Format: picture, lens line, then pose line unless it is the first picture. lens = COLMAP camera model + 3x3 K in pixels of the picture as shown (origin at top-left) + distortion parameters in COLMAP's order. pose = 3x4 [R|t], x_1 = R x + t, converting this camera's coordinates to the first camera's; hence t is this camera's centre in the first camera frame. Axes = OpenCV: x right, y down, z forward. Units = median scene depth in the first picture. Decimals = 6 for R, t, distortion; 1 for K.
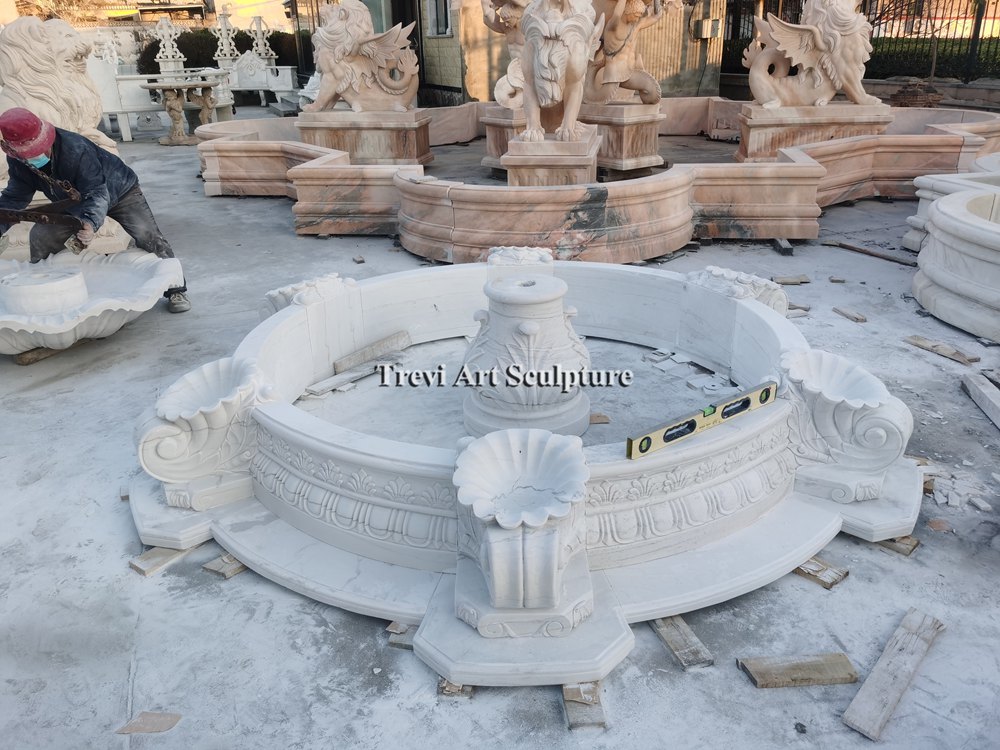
lens RADIAL K [[768.0, 0, 500.0], [0, 768.0, 375.0], [0, 0, 1]] dist [0.071001, -0.104813]
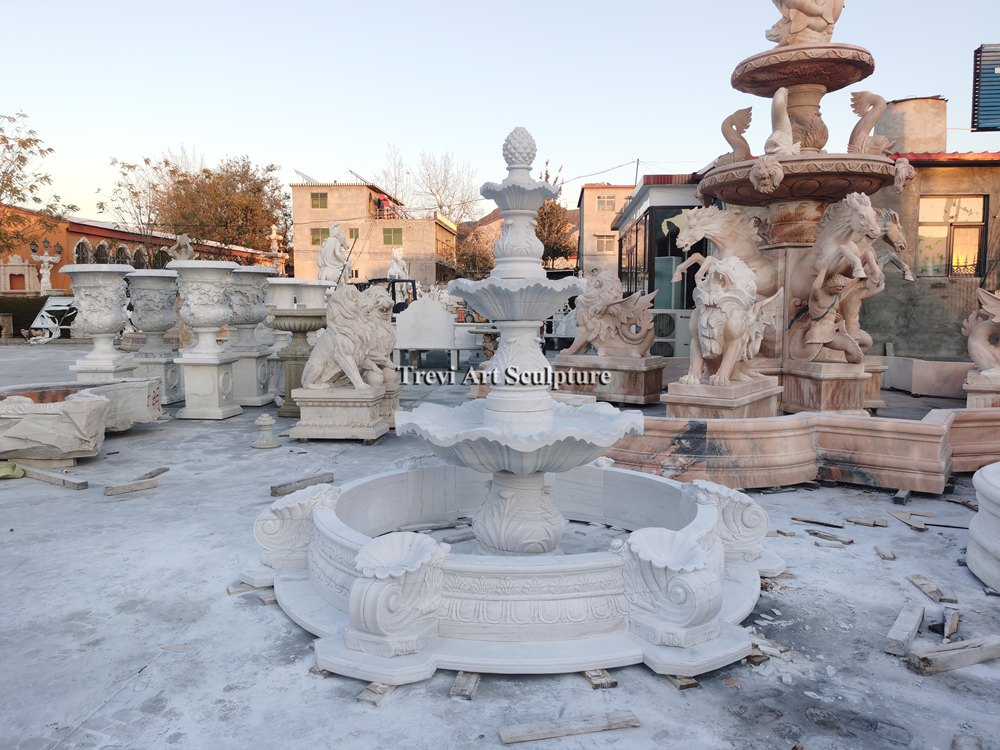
lens RADIAL K [[765.5, 0, 501.3], [0, 765.5, 378.6], [0, 0, 1]] dist [0.080075, -0.106967]
pose [[0.902782, 0.065757, -0.425041, 0.310431], [-0.189361, 0.948077, -0.255525, 0.051540], [0.386169, 0.311170, 0.868359, -0.159943]]
